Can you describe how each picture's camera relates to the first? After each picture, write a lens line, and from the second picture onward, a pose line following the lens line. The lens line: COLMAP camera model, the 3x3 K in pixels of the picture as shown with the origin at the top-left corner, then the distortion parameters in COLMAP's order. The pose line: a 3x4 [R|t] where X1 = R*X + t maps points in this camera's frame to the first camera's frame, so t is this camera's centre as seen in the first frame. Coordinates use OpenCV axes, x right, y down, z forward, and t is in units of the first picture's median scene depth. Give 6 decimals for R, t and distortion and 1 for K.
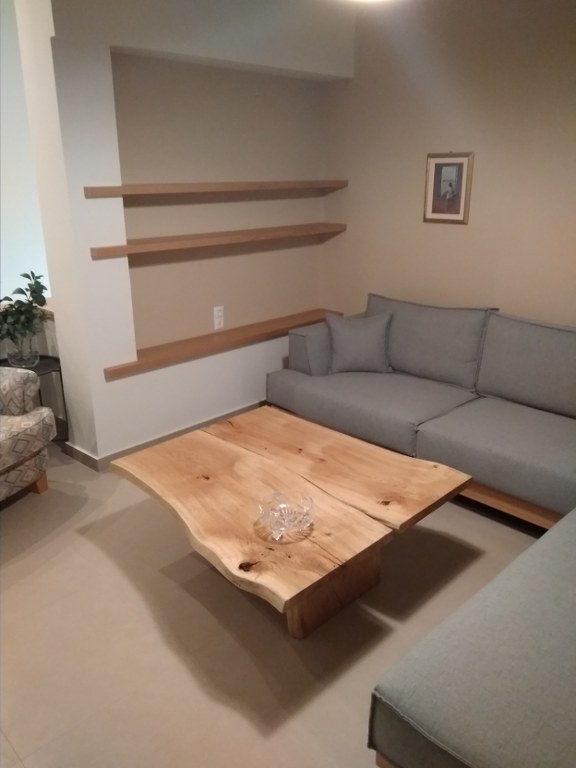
lens RADIAL K [[619.7, 0, 288.0], [0, 619.7, 384.0], [0, 0, 1]] dist [0.133834, -0.253490]
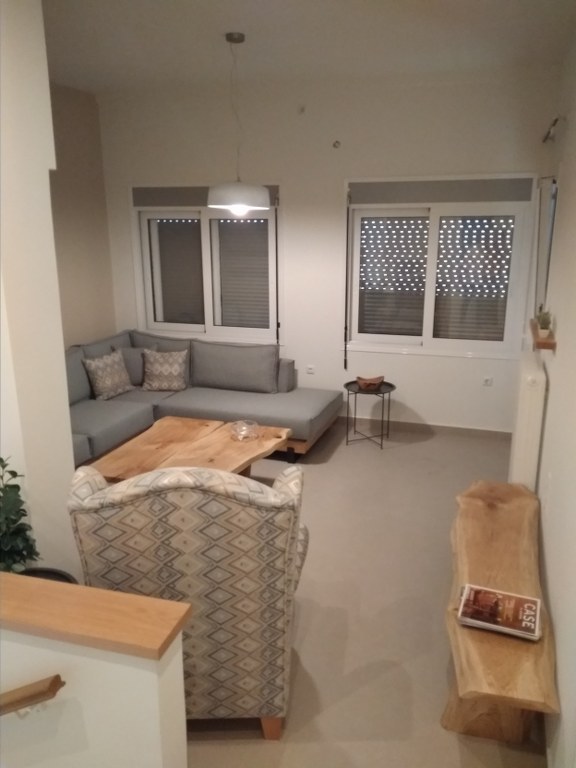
lens RADIAL K [[619.7, 0, 288.0], [0, 619.7, 384.0], [0, 0, 1]] dist [0.133834, -0.253490]
pose [[-0.447701, -0.223758, 0.865735, -1.602575], [0.297781, 0.875612, 0.380303, -0.592400], [-0.843143, 0.428062, -0.325381, 1.280698]]
